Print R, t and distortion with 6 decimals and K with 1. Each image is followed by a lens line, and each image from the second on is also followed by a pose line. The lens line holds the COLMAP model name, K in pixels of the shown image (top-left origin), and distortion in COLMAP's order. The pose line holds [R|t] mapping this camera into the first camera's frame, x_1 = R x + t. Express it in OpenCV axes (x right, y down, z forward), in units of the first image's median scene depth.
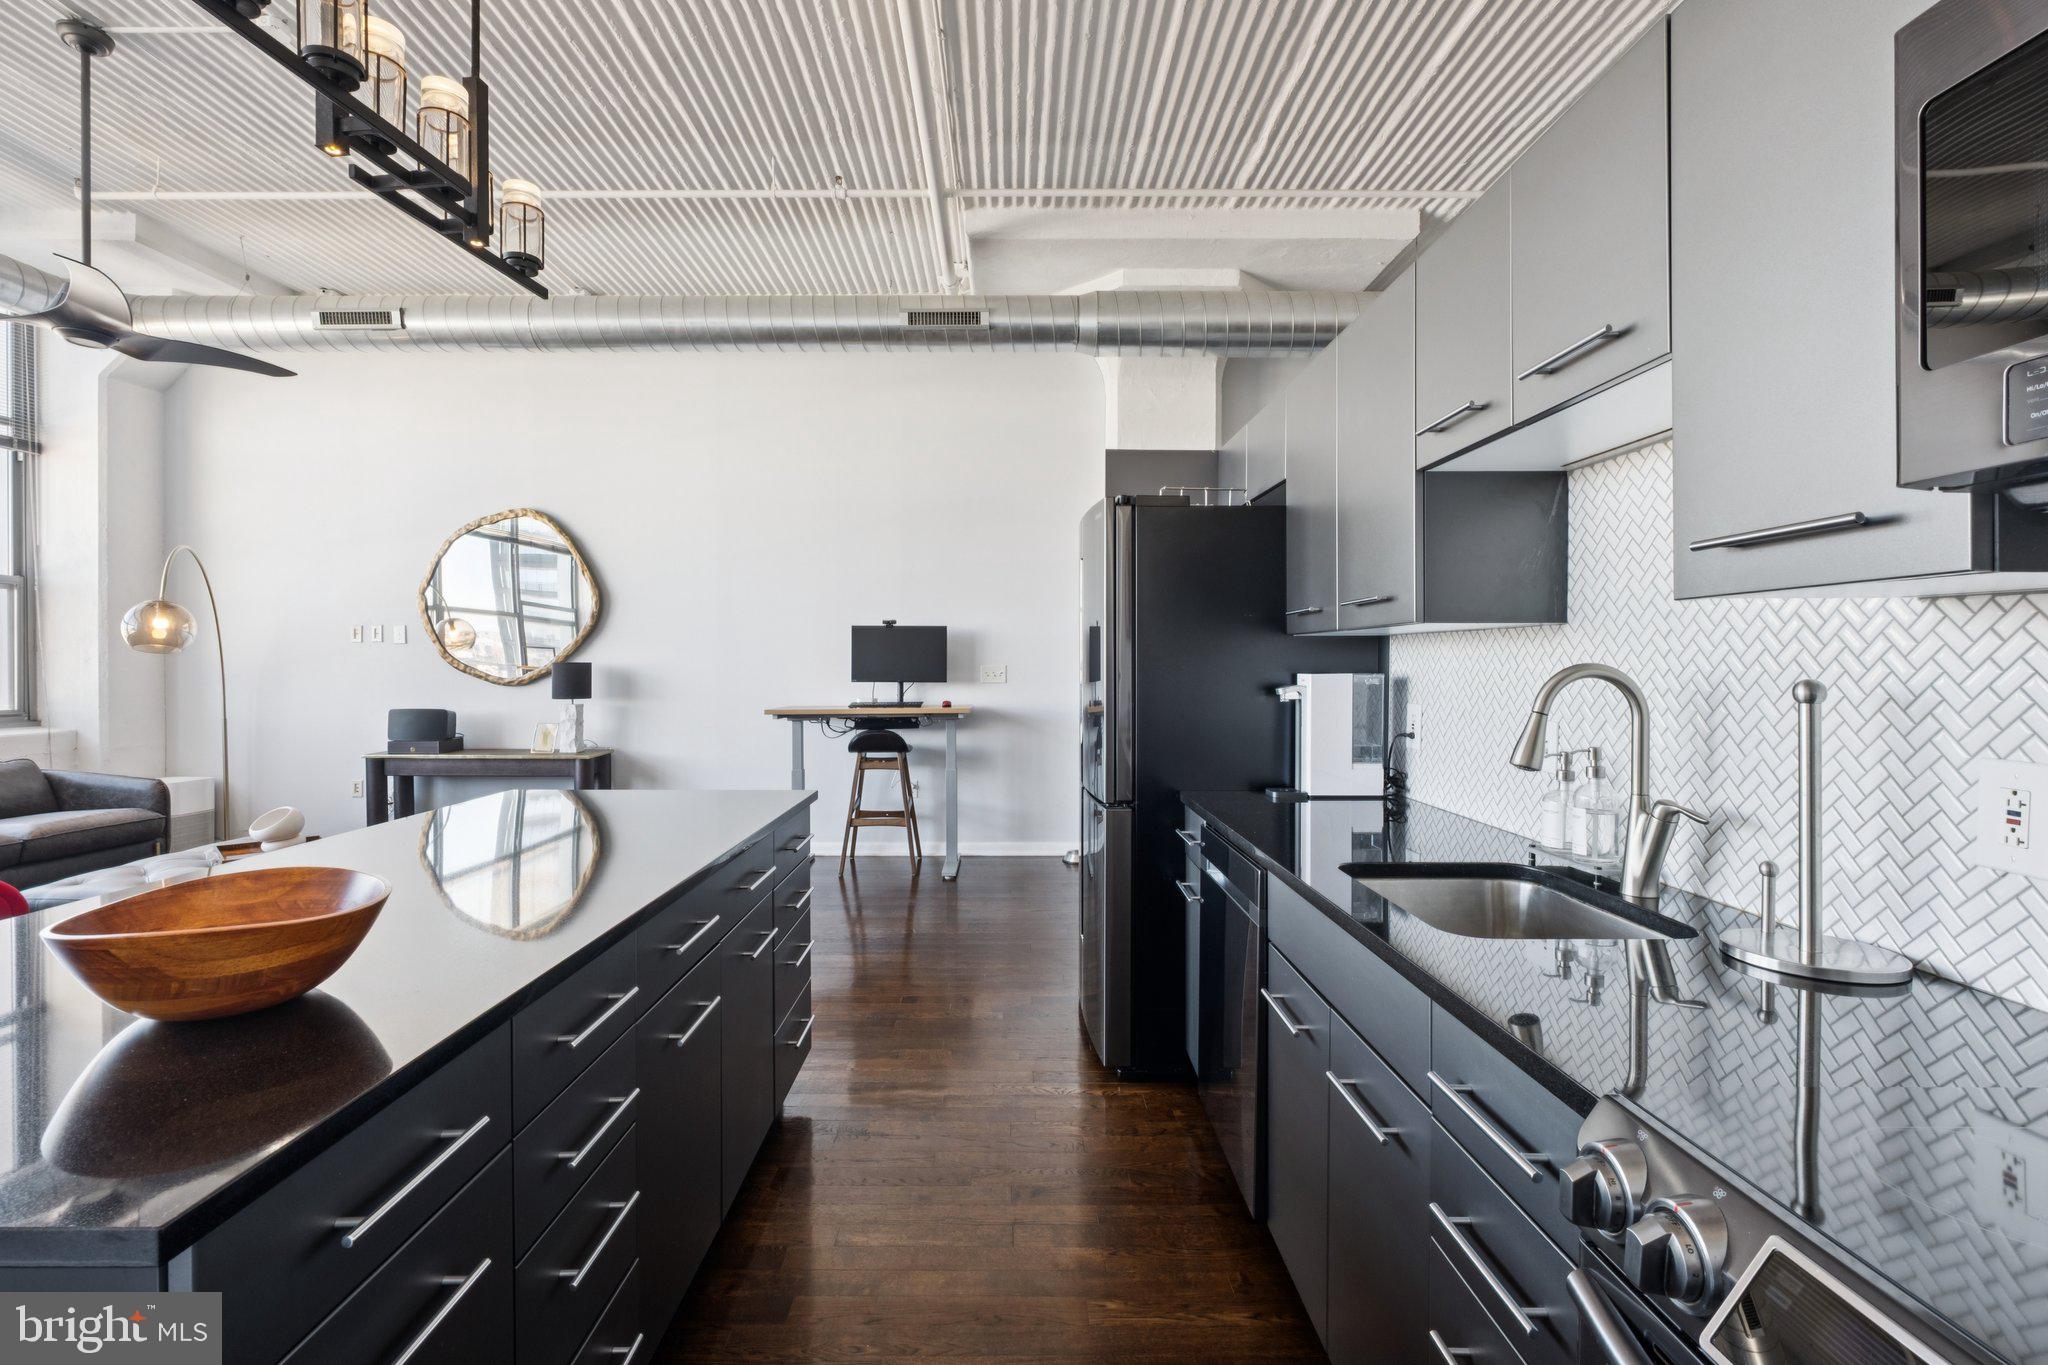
lens RADIAL K [[938.4, 0, 1014.0], [0, 938.4, 655.5], [0, 0, 1]] dist [-0.004762, 0.000648]
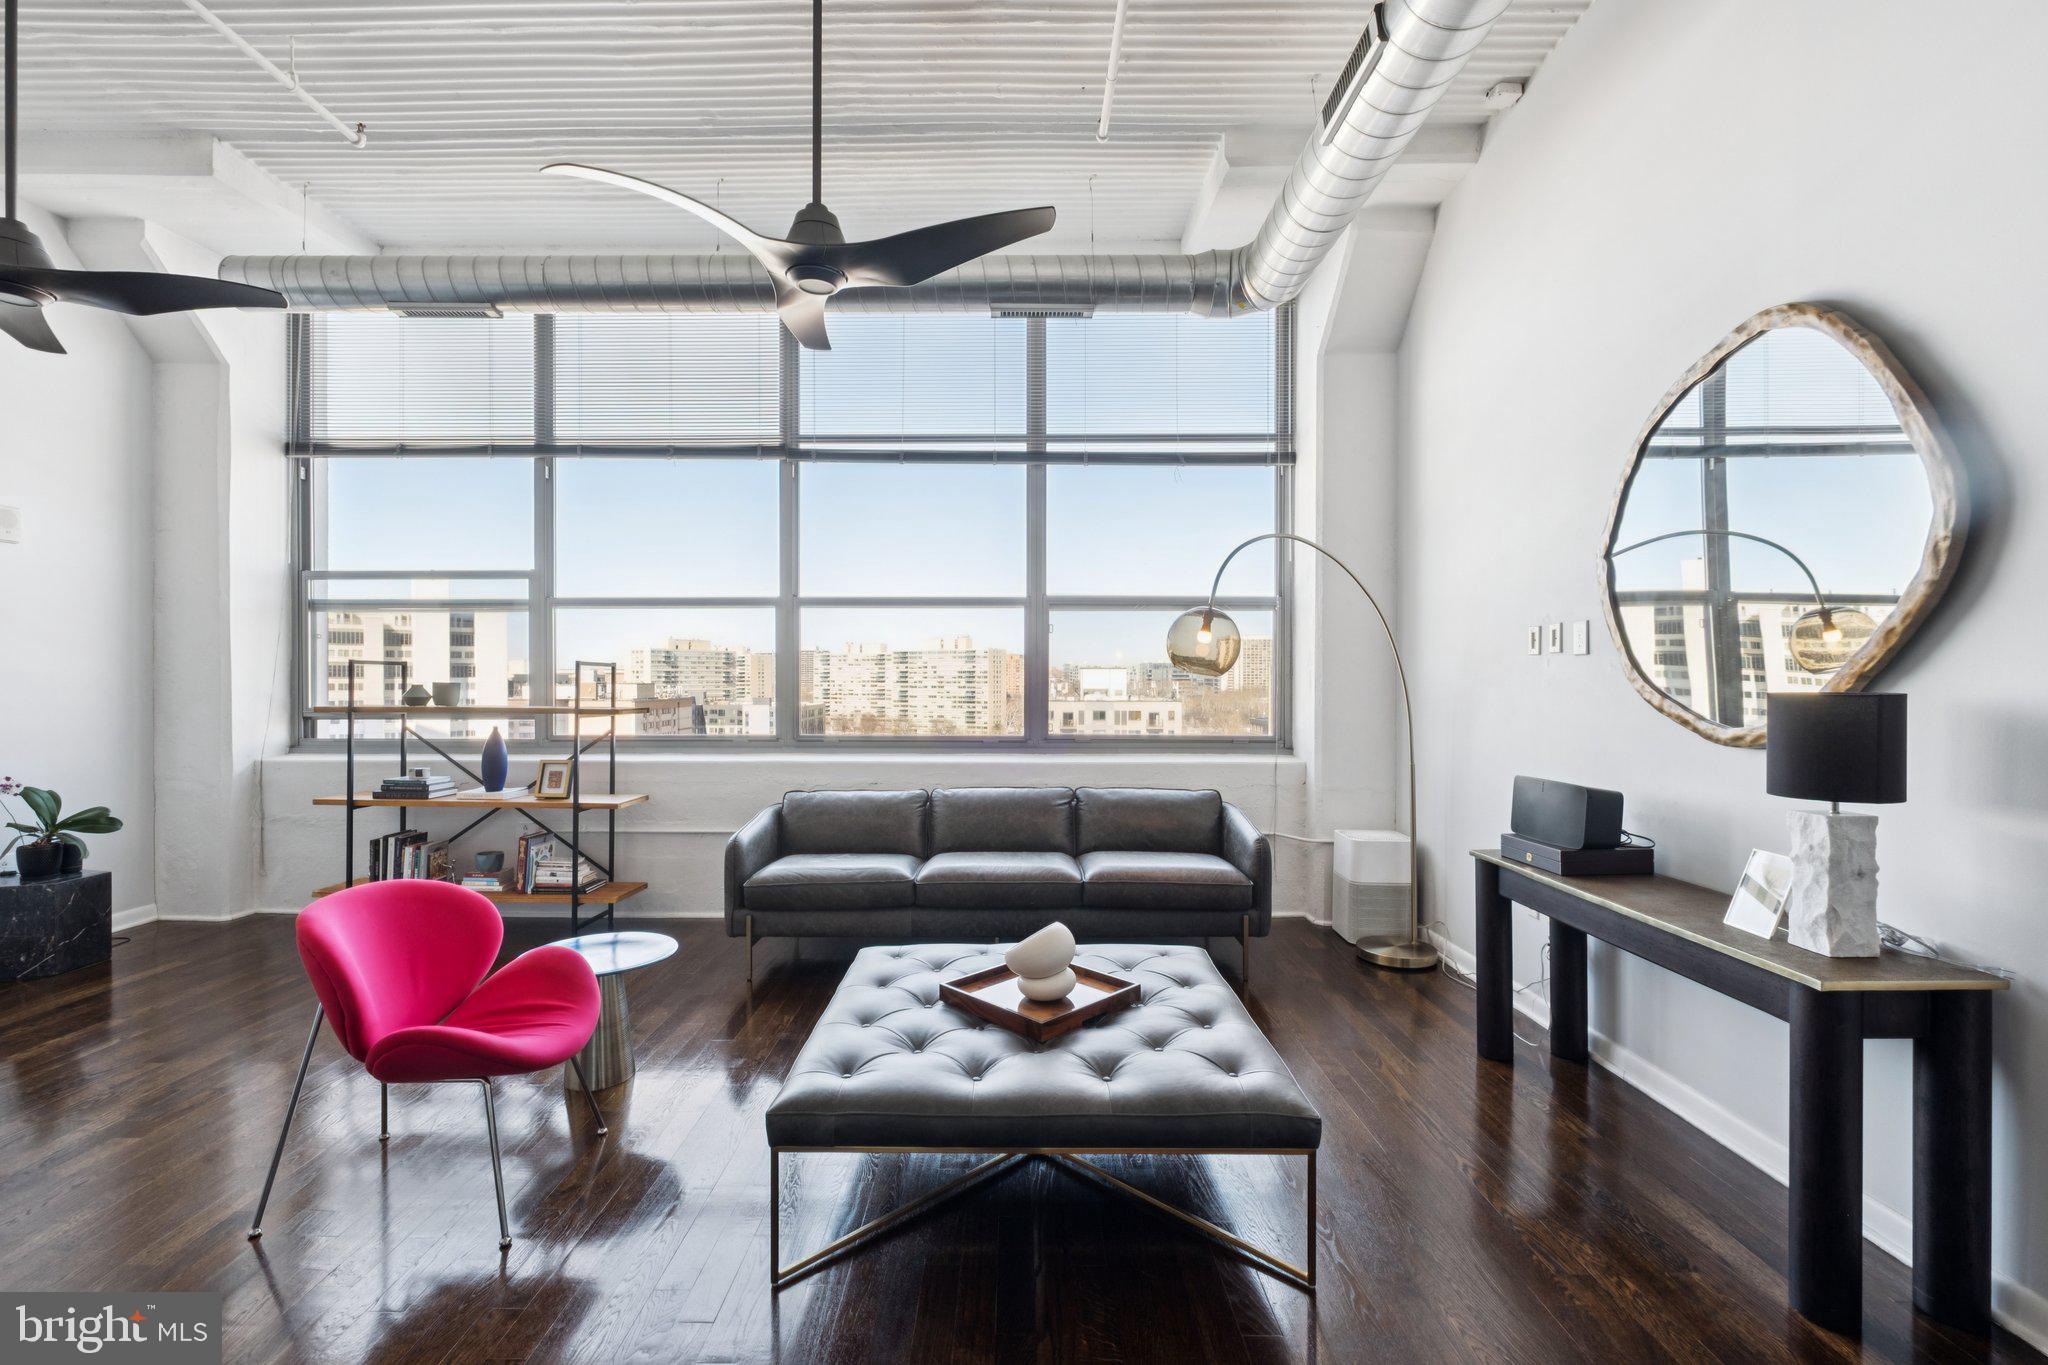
lens RADIAL K [[906.6, 0, 1028.2], [0, 906.6, 683.0], [0, 0, 1]] dist [-0.001095, -0.000878]
pose [[-0.012850, 0.000185, -0.999917, -0.132216], [0.006329, 0.999980, 0.000104, 0.001503], [0.999897, -0.006327, -0.012851, 0.723967]]
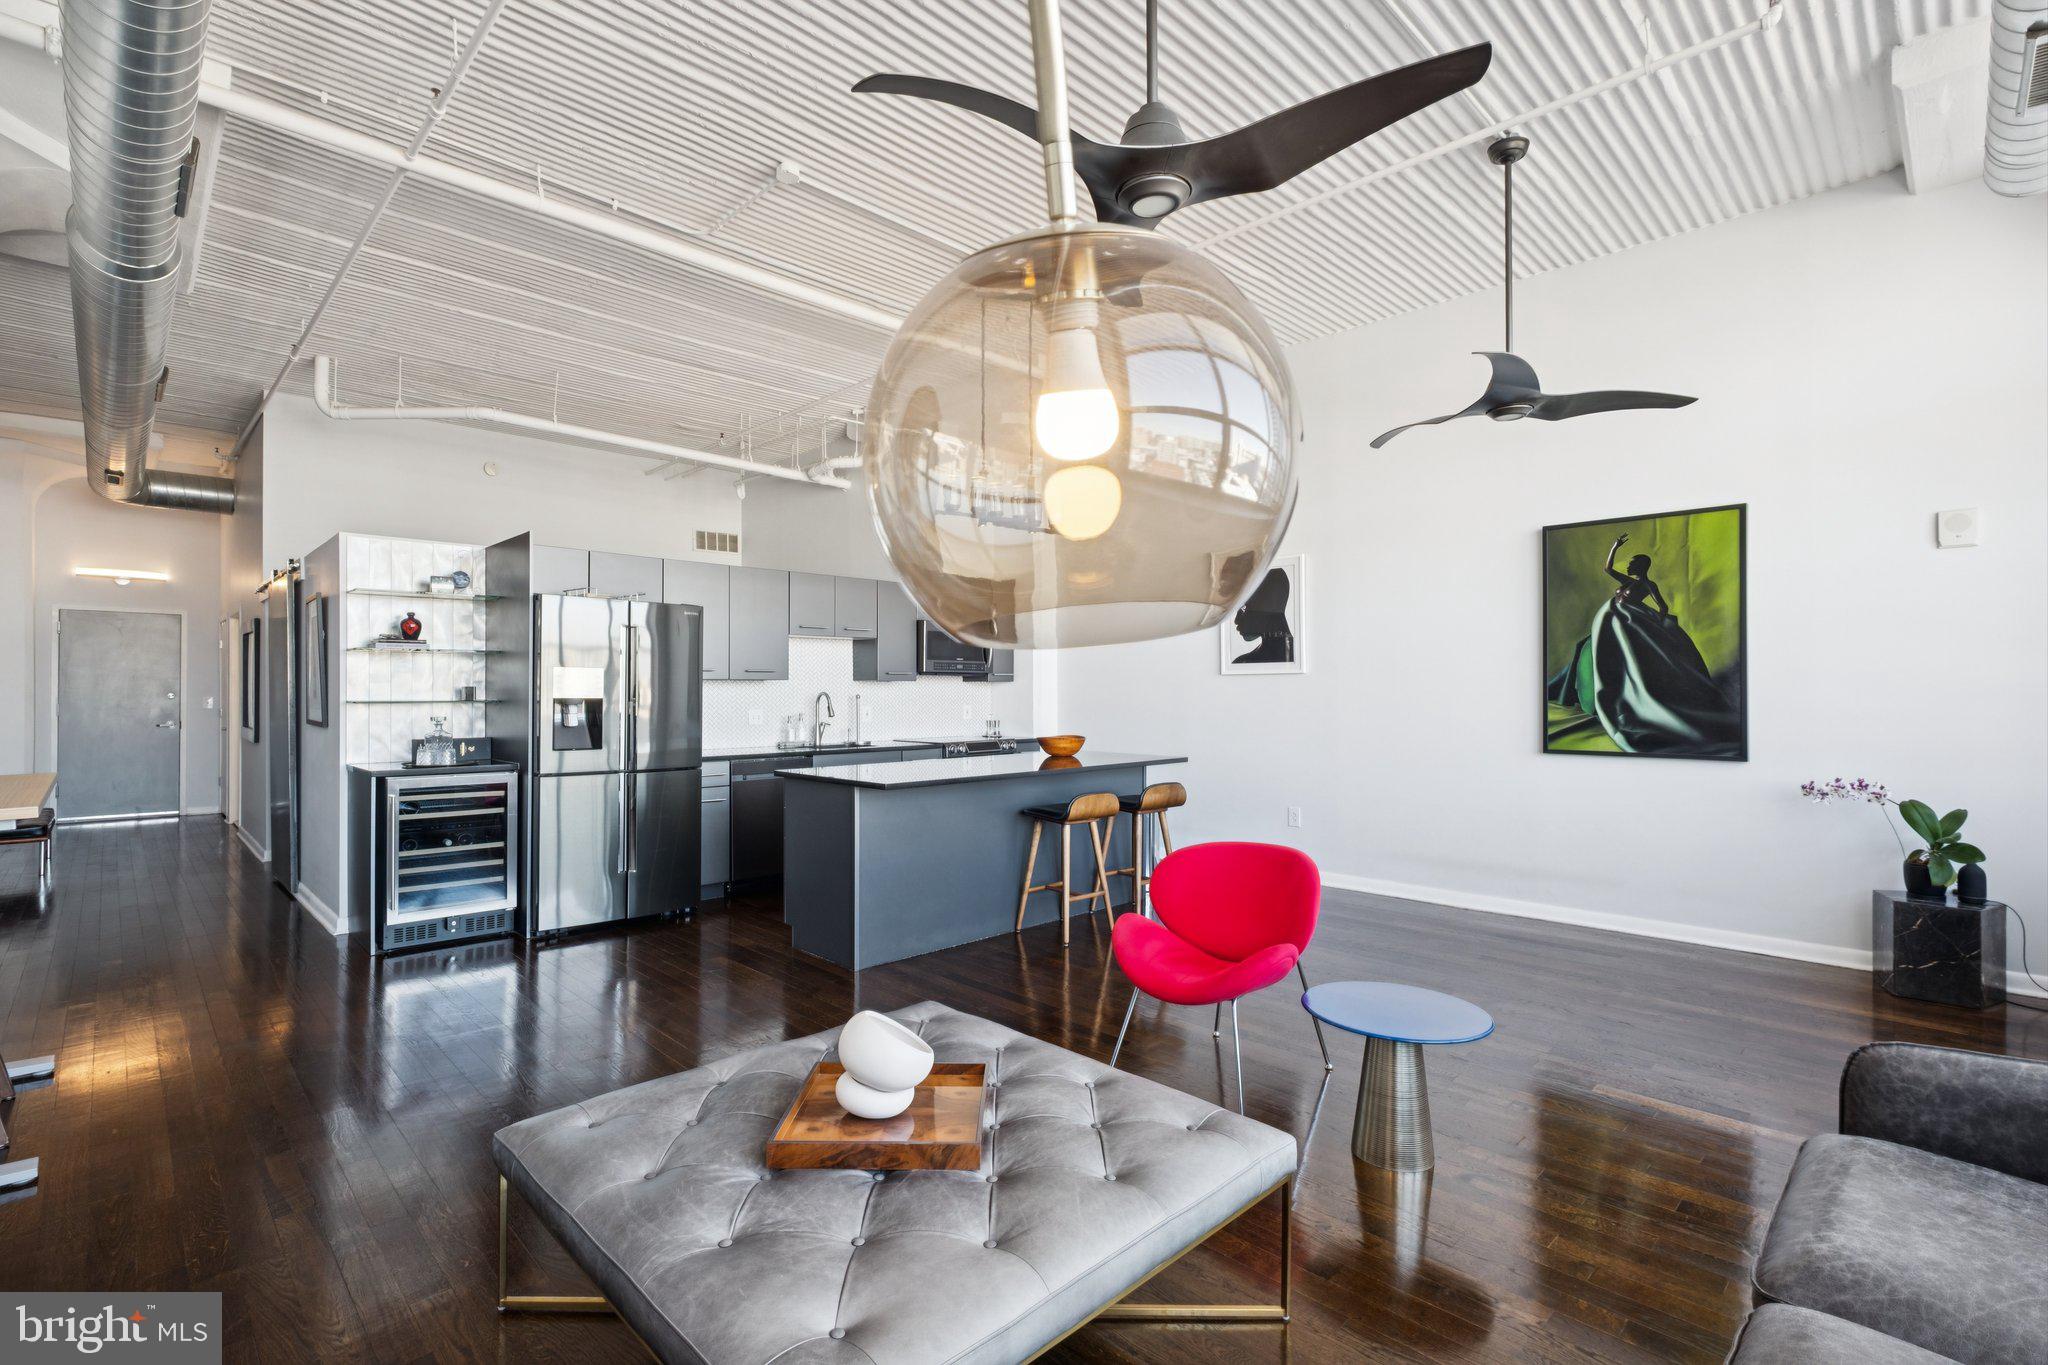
lens RADIAL K [[938.4, 0, 1002.3], [0, 938.4, 684.3], [0, 0, 1]] dist [-0.004762, 0.000648]
pose [[-0.693210, 0.002584, 0.720731, -0.844858], [-0.006323, 0.999933, -0.009667, 0.001163], [-0.720708, -0.011258, -0.693147, 0.920357]]
